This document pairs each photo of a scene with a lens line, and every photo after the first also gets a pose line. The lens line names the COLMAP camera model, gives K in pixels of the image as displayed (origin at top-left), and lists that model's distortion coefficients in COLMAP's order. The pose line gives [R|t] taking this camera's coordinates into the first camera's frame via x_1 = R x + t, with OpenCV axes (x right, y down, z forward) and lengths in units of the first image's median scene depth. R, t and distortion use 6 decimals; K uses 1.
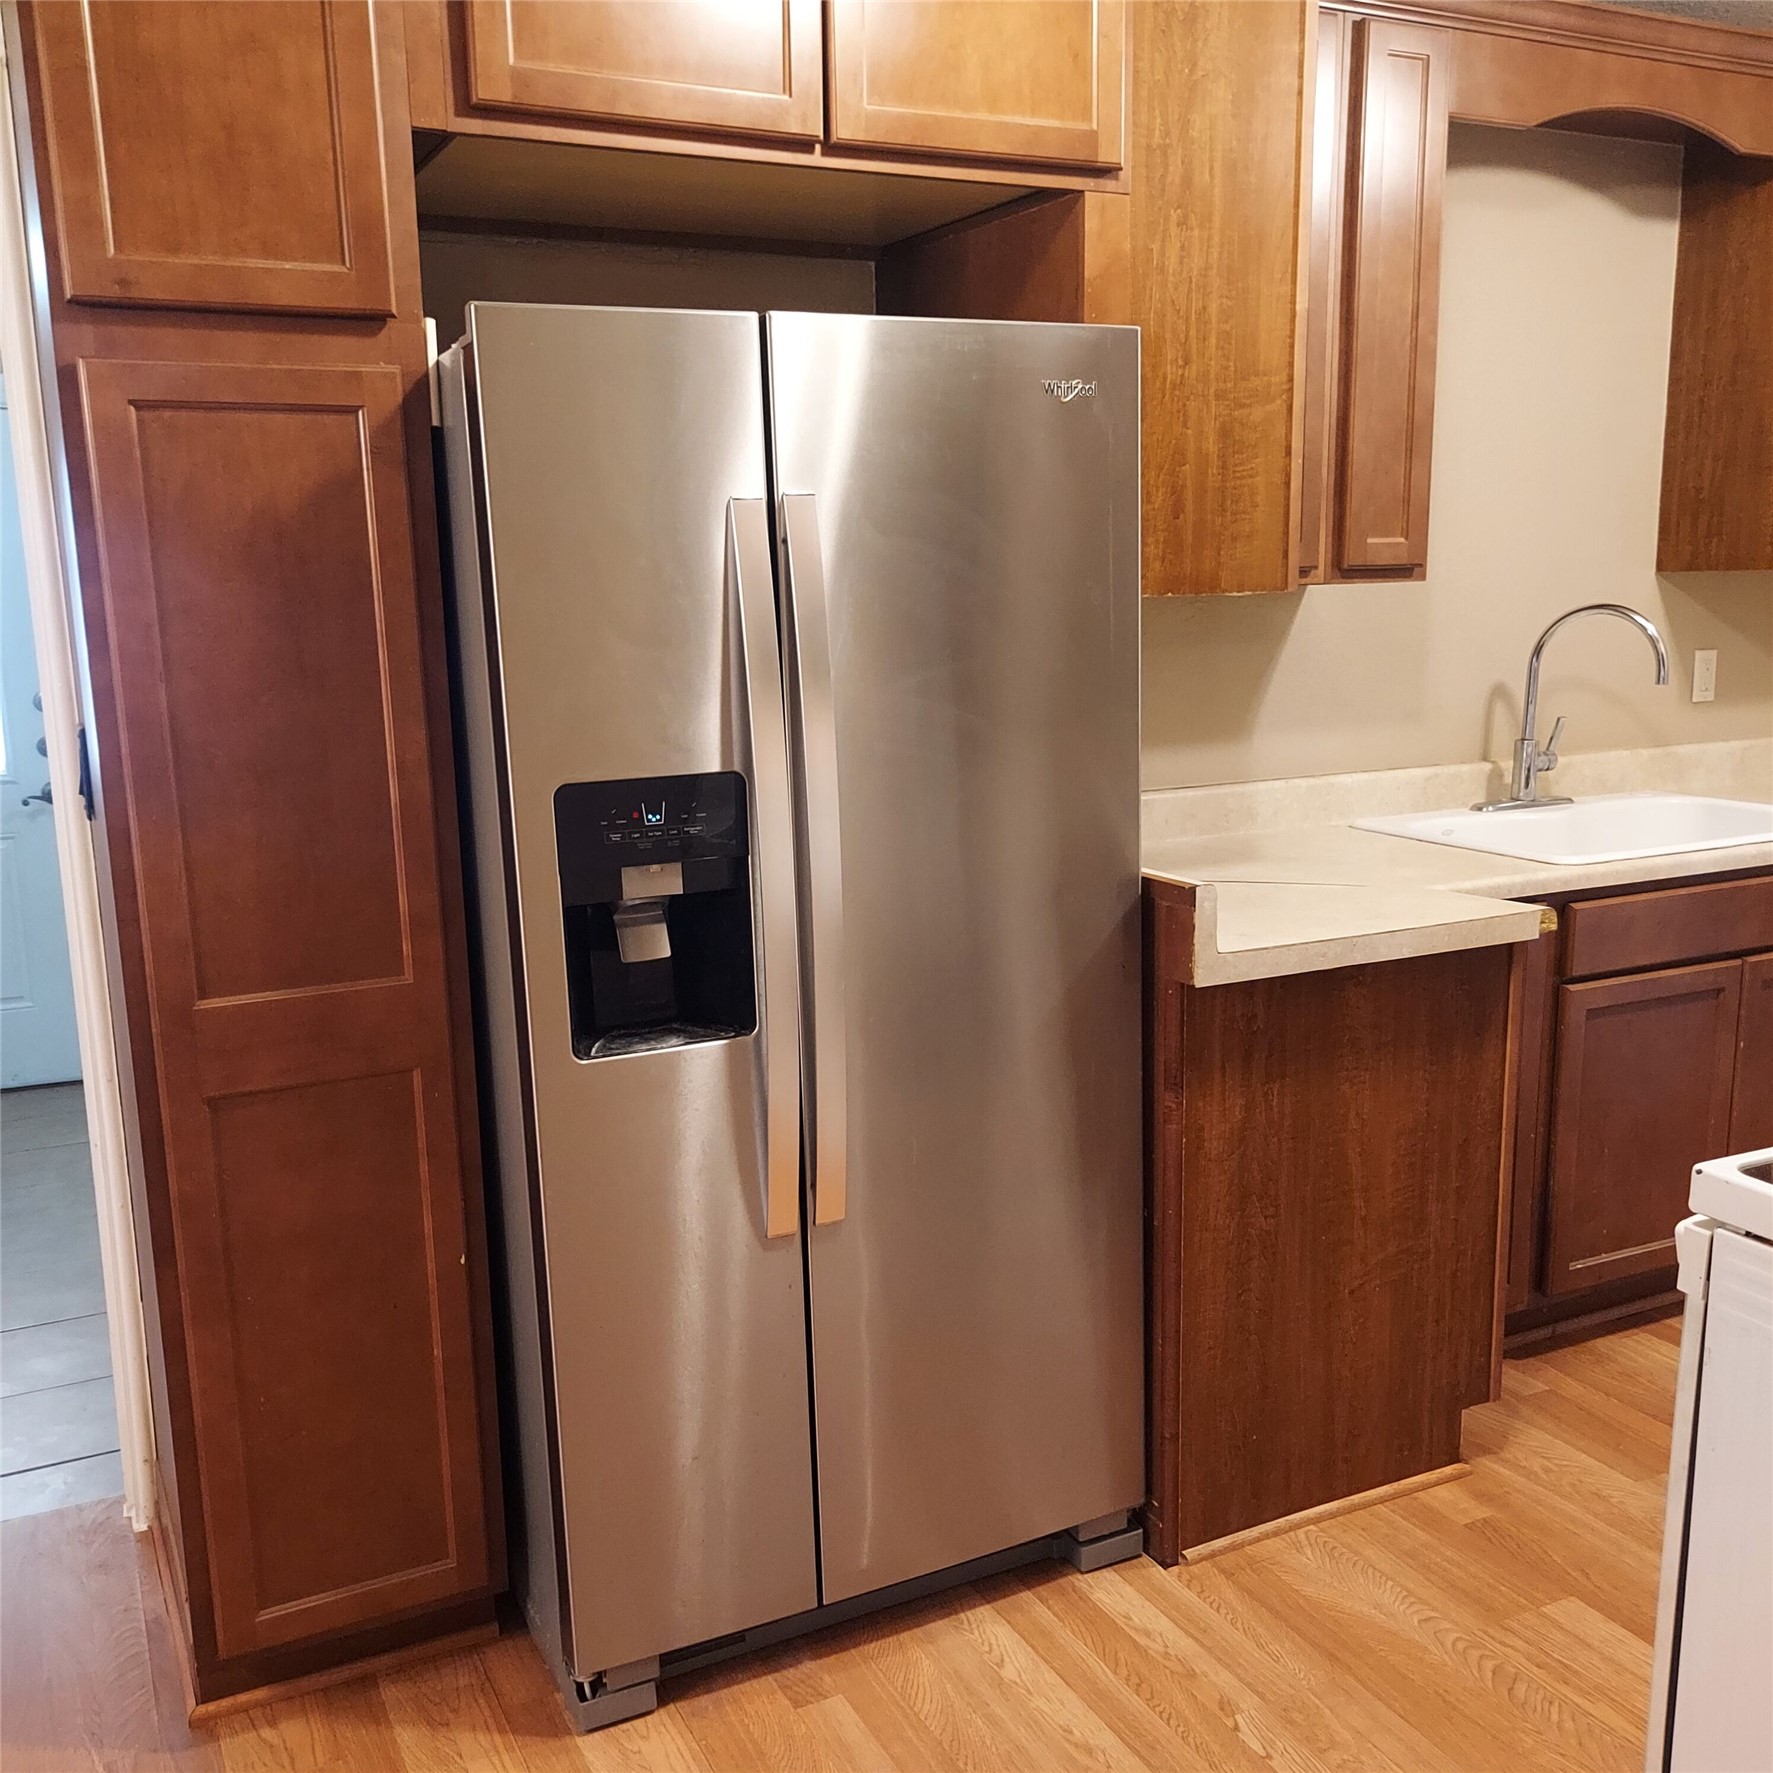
lens RADIAL K [[1729.5, 0, 882.1], [0, 1729.5, 912.3], [0, 0, 1]] dist [0.083669, -0.127498]
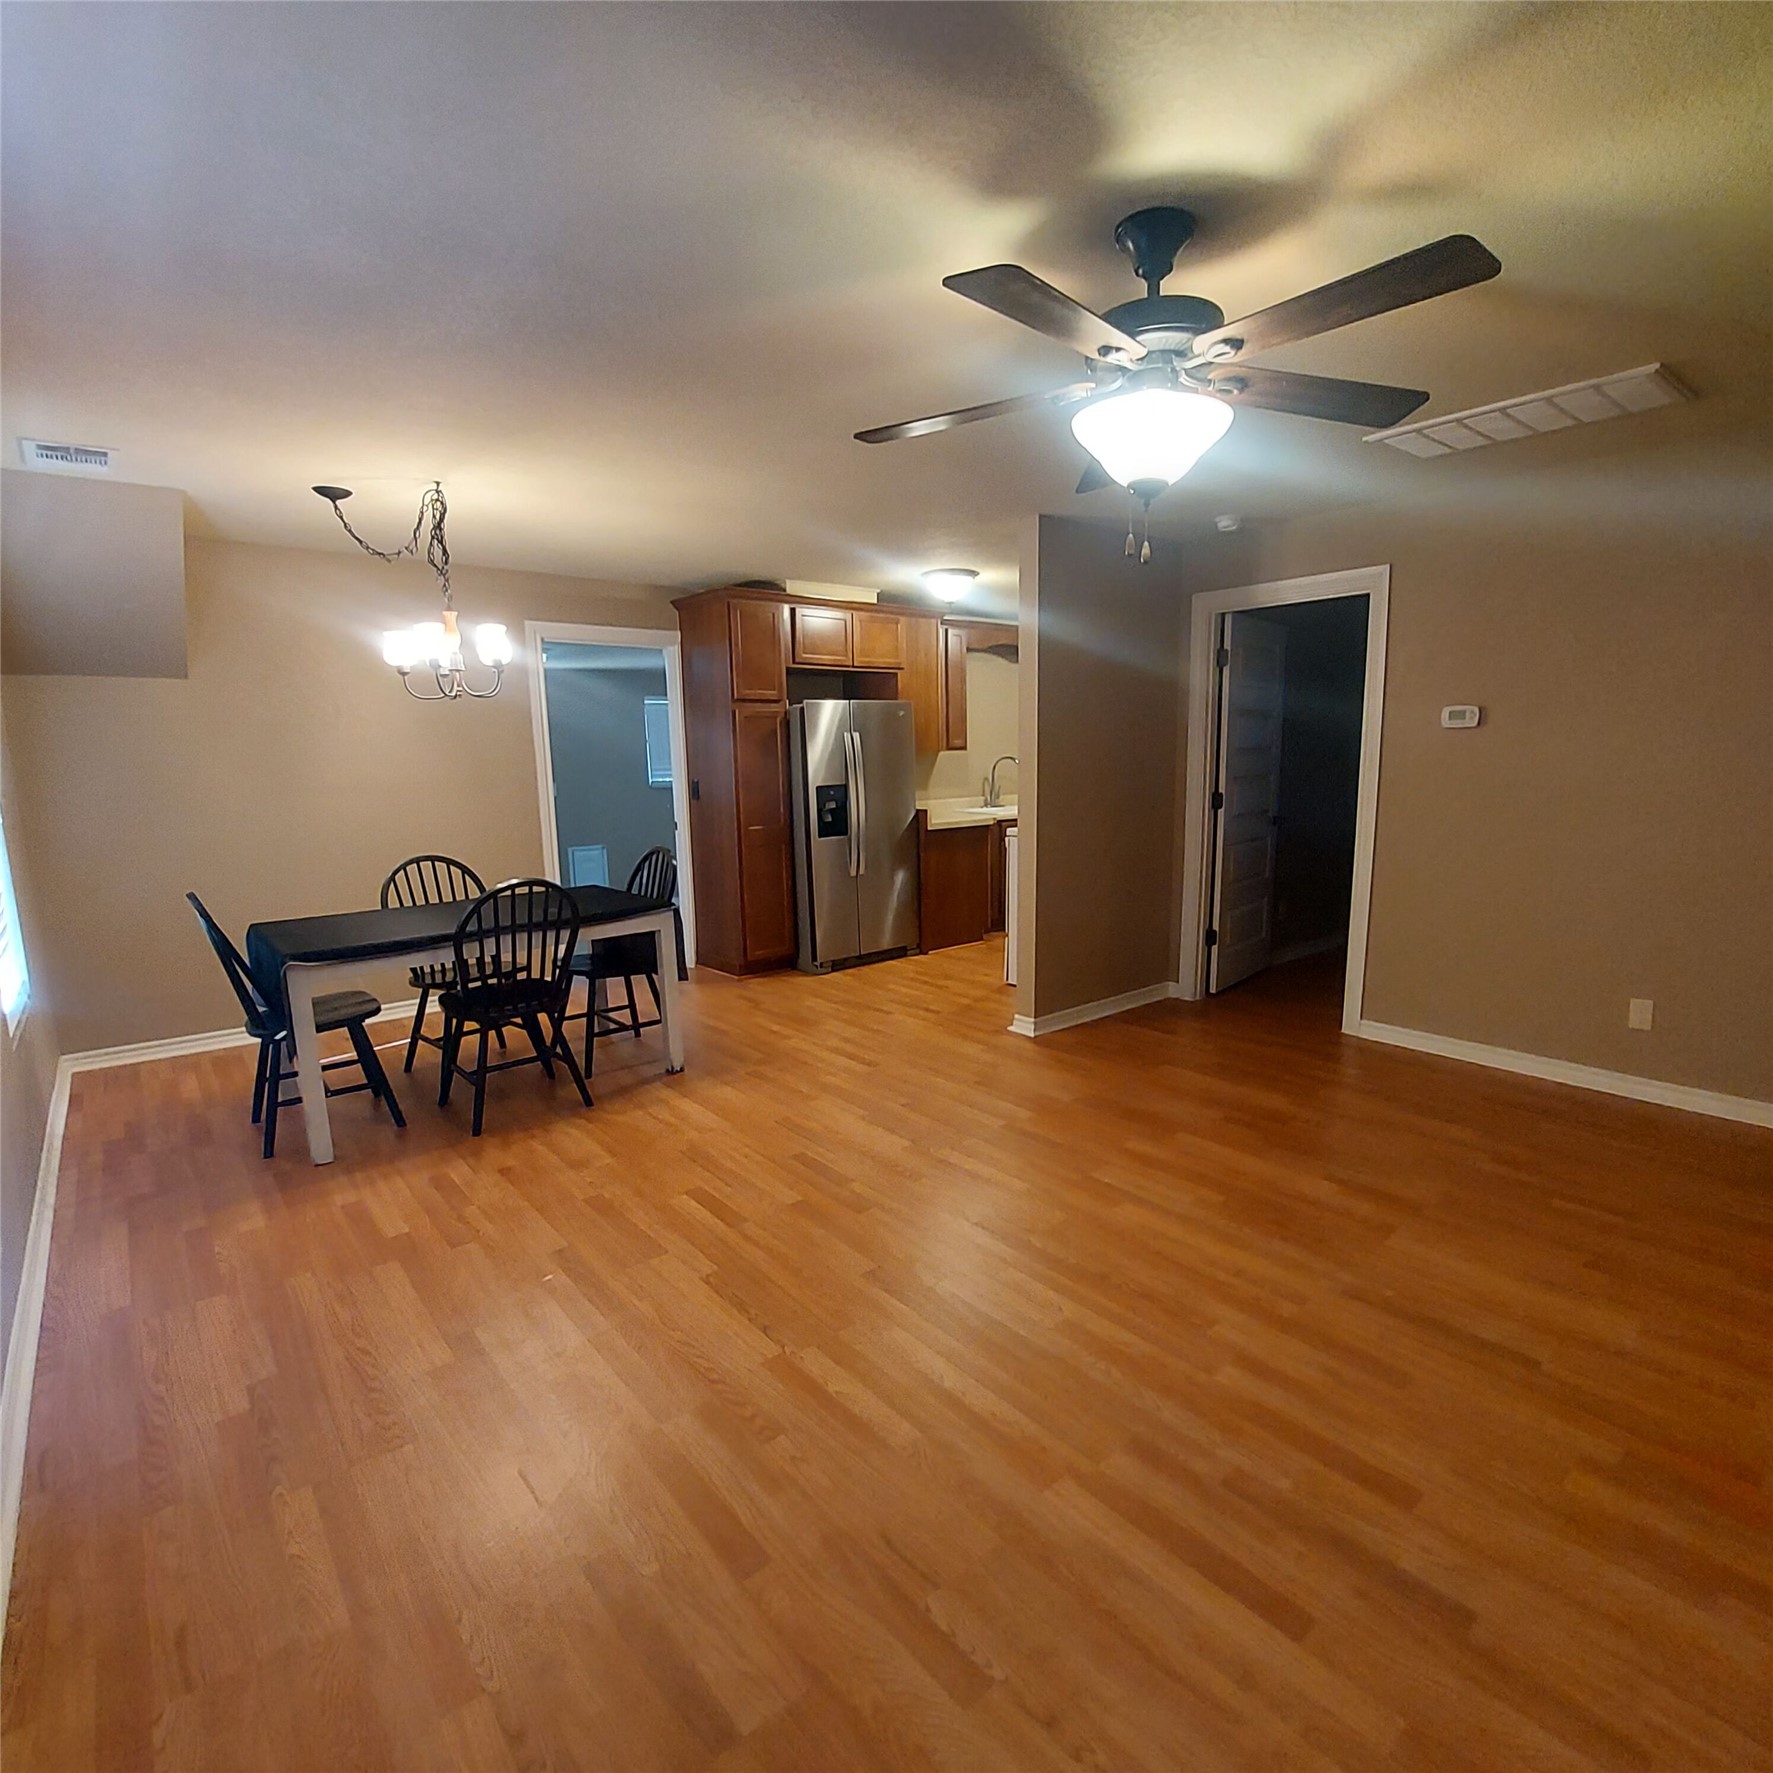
lens RADIAL K [[966.0, 0, 886.5], [0, 966.0, 886.5], [0, 0, 1]] dist [0.000247, 0.000113]
pose [[0.975853, -0.028338, 0.216581, -0.596850], [0.040664, 0.997784, -0.052670, 0.381735], [-0.214608, 0.060206, 0.974843, -1.841323]]
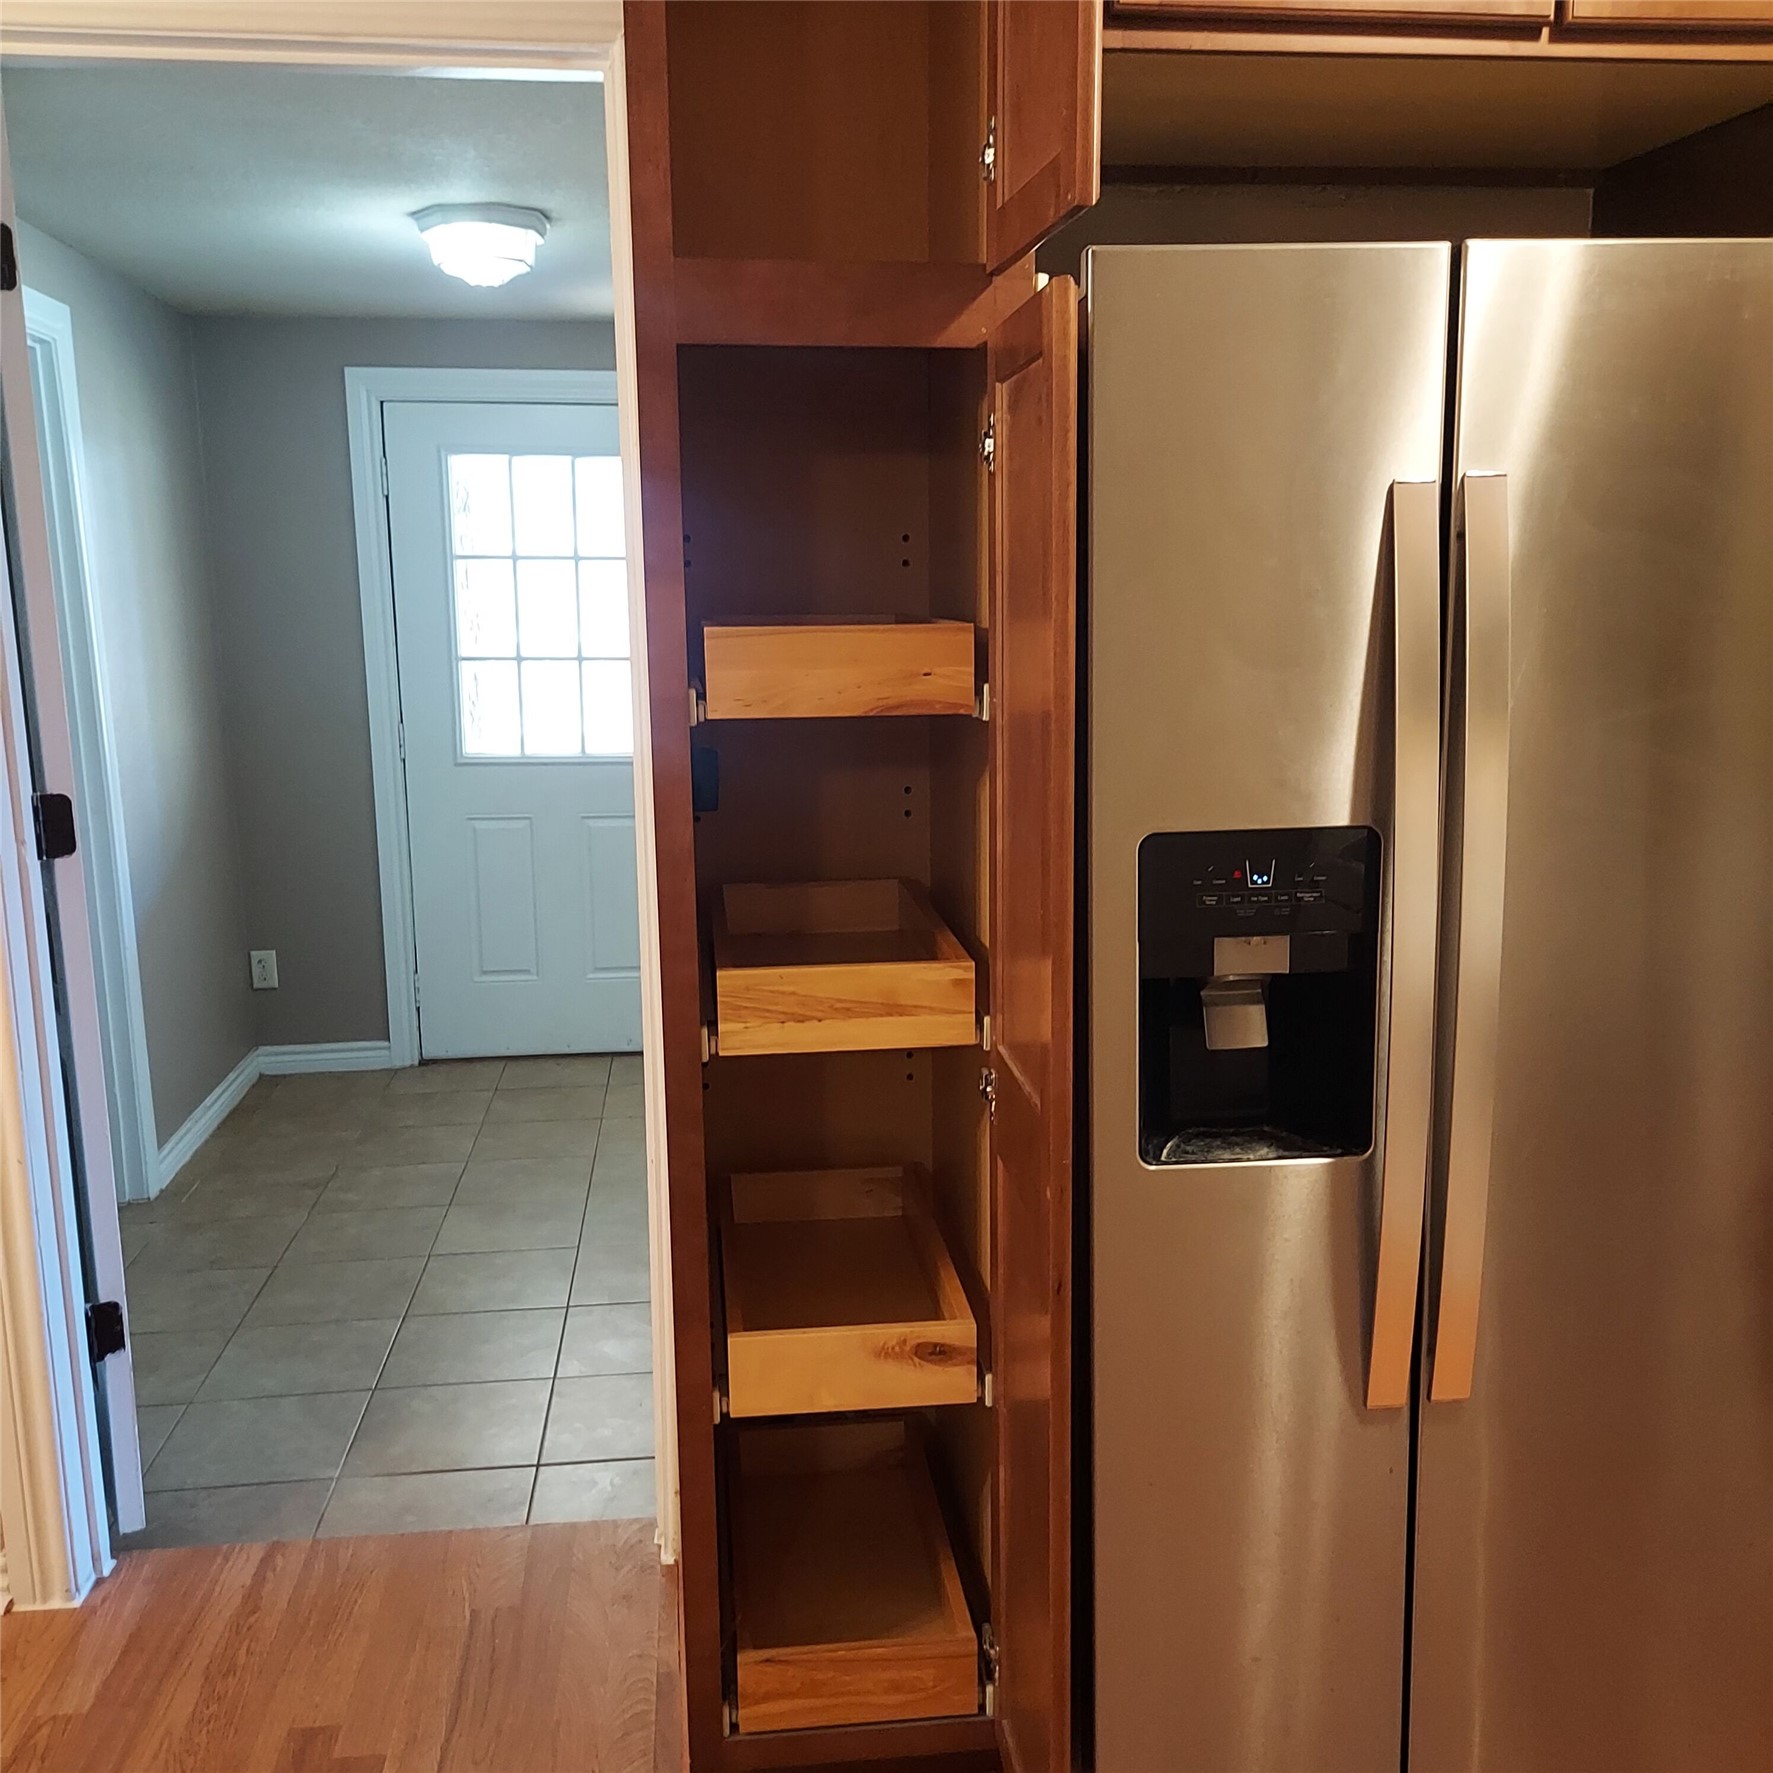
lens RADIAL K [[1729.5, 0, 882.1], [0, 1729.5, 912.3], [0, 0, 1]] dist [0.083669, -0.127498]
pose [[0.941814, 0.072973, -0.328118, -0.029565], [-0.073003, 0.997257, 0.012245, -0.034683], [0.328111, 0.012421, 0.944557, 0.169513]]
